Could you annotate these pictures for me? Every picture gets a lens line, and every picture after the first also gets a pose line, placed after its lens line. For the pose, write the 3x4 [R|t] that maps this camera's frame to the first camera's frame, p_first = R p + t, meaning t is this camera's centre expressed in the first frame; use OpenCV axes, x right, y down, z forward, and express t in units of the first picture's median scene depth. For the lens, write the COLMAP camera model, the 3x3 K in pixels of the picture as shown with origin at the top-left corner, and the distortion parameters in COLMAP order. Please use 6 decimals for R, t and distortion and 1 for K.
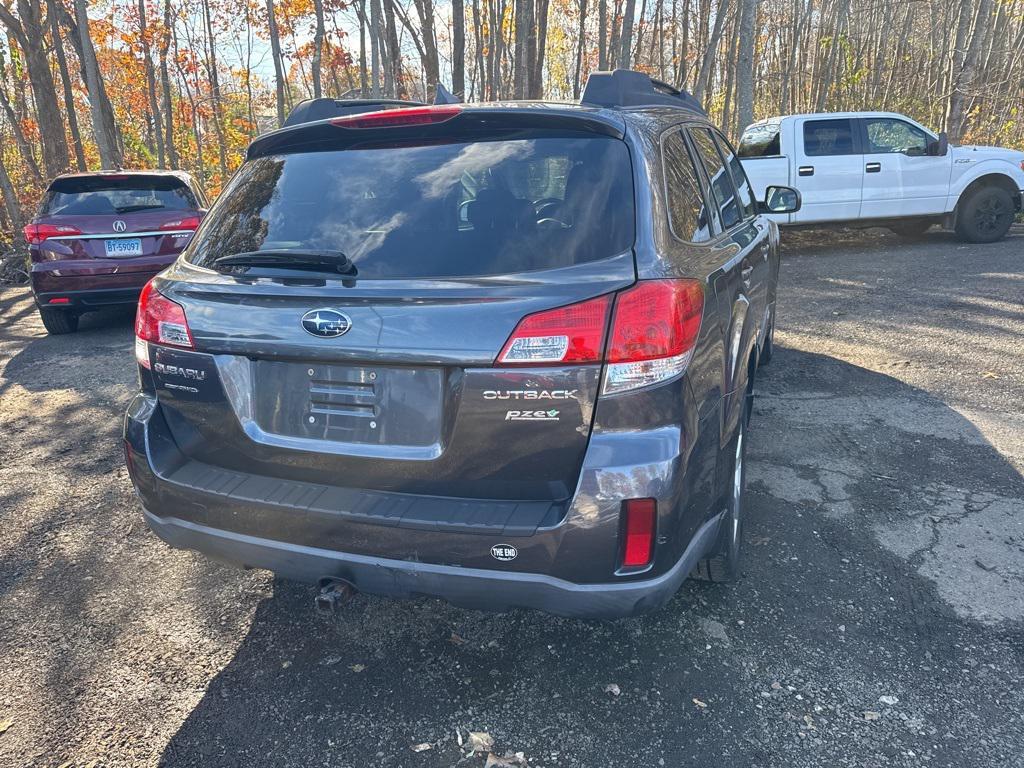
lens RADIAL K [[722.5, 0, 507.0], [0, 722.5, 380.7], [0, 0, 1]] dist [0.032347, -0.035477]
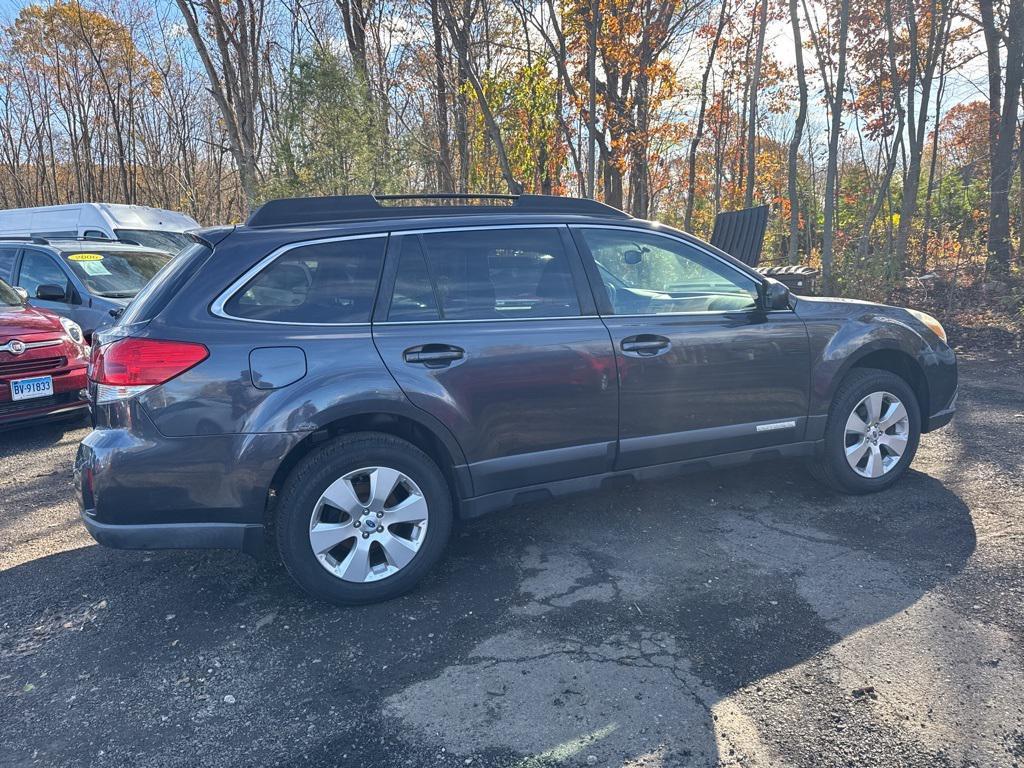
lens RADIAL K [[722.5, 0, 507.0], [0, 722.5, 380.7], [0, 0, 1]] dist [0.032347, -0.035477]
pose [[0.696315, 0.142550, -0.703438, 1.032839], [-0.198605, 0.980078, 0.002017, -0.112870], [0.689711, 0.138302, 0.710754, 0.241382]]
